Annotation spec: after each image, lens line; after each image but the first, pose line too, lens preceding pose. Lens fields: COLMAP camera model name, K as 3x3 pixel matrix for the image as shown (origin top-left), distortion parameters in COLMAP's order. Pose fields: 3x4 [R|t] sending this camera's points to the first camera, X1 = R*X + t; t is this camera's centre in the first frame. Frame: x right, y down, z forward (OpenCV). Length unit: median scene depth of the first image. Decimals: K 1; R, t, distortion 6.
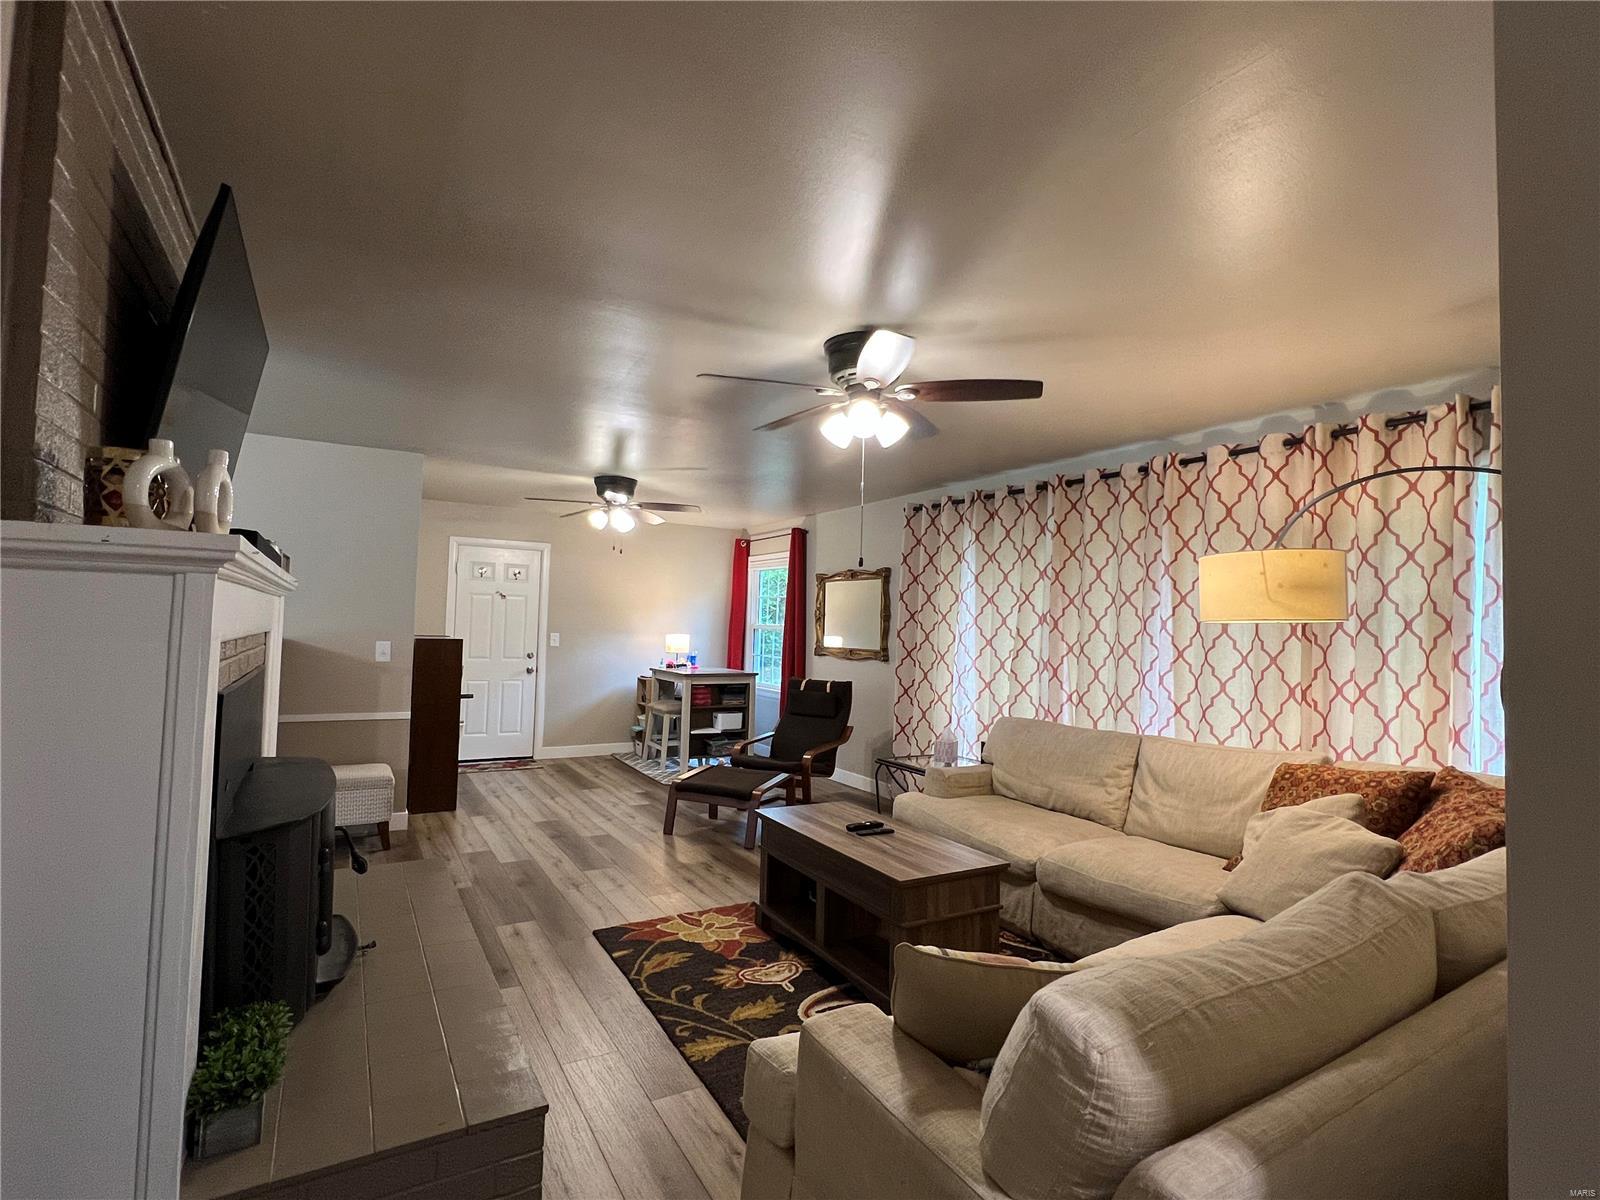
lens RADIAL K [[771.5, 0, 788.2], [0, 771.5, 598.2], [0, 0, 1]] dist [0.000774, -0.000501]
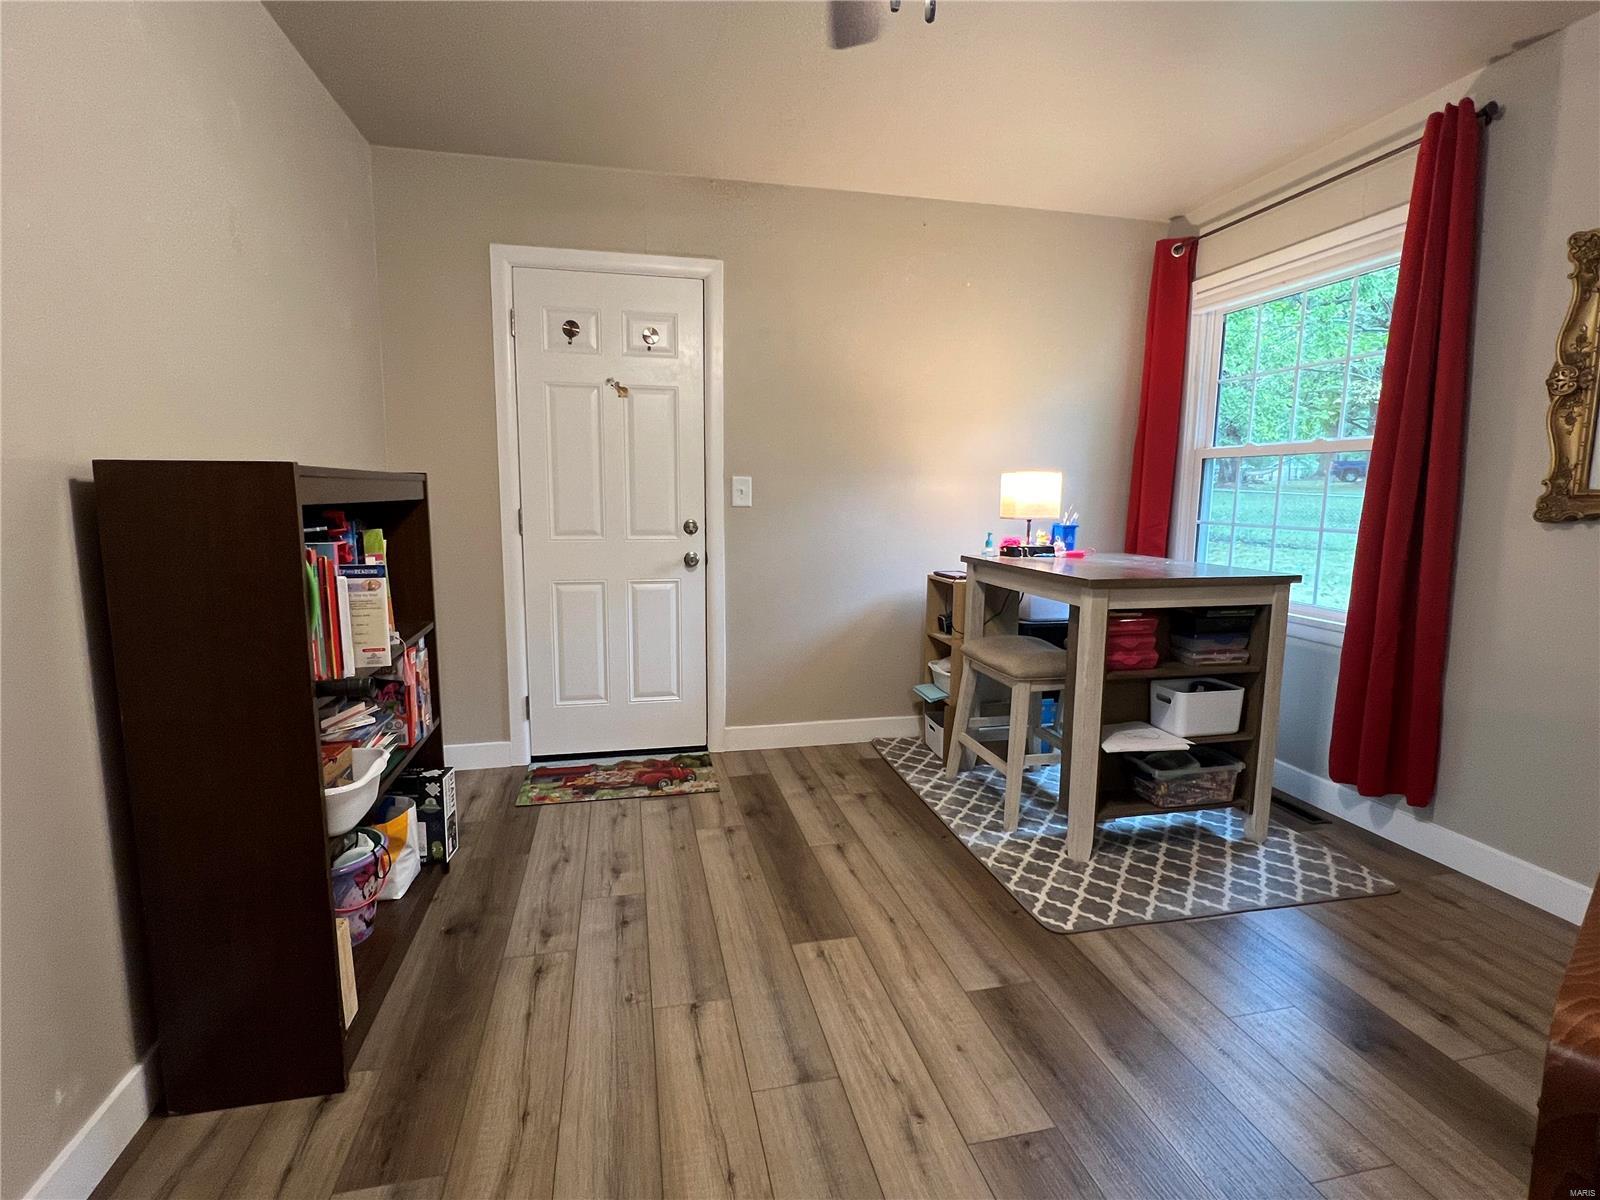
lens RADIAL K [[771.5, 0, 796.9], [0, 771.5, 594.1], [0, 0, 1]] dist [0.000774, -0.000501]
pose [[0.954922, 0.019705, -0.296202, -0.152799], [0.030776, 0.985846, 0.164803, 0.043579], [0.295257, -0.166490, 0.940800, 0.631199]]
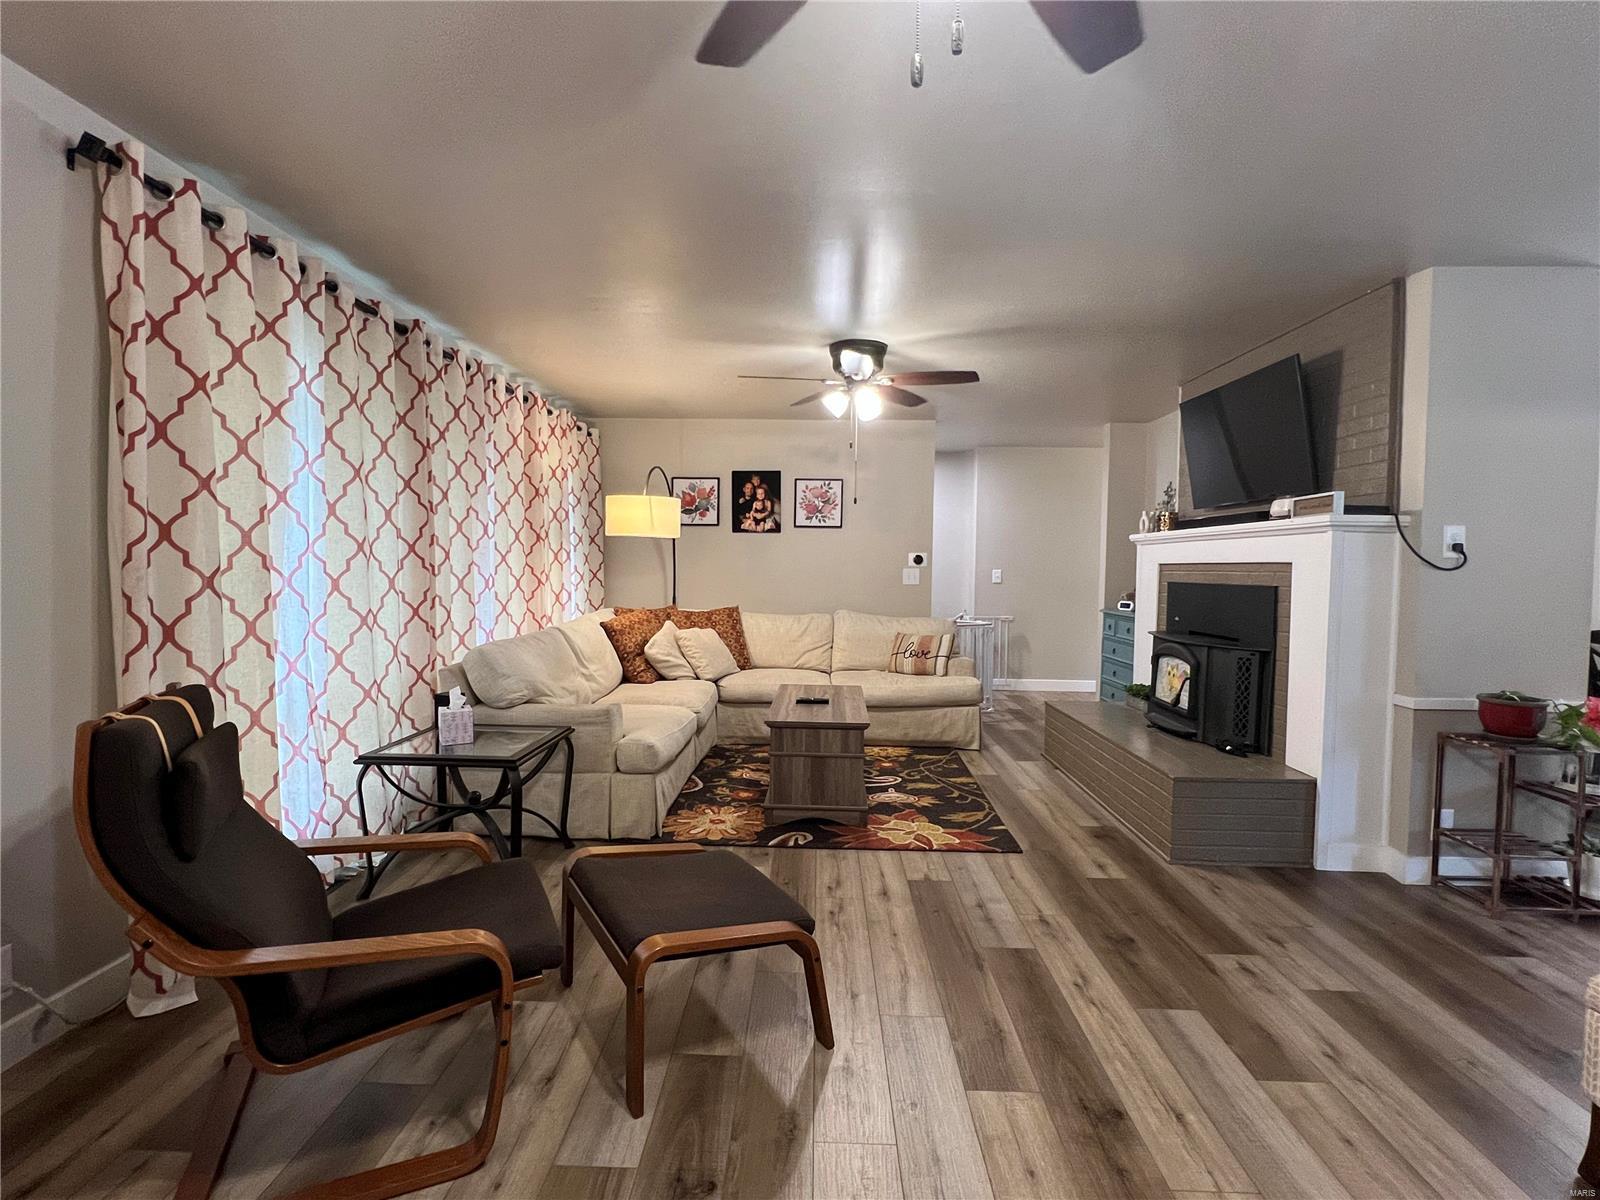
lens RADIAL K [[771.5, 0, 794.0], [0, 771.5, 598.1], [0, 0, 1]] dist [0.000774, -0.000501]
pose [[-0.849694, -0.060821, 0.523757, -0.273577], [-0.057381, 0.998092, 0.022813, 0.051606], [-0.524145, -0.010670, -0.851562, 1.088037]]
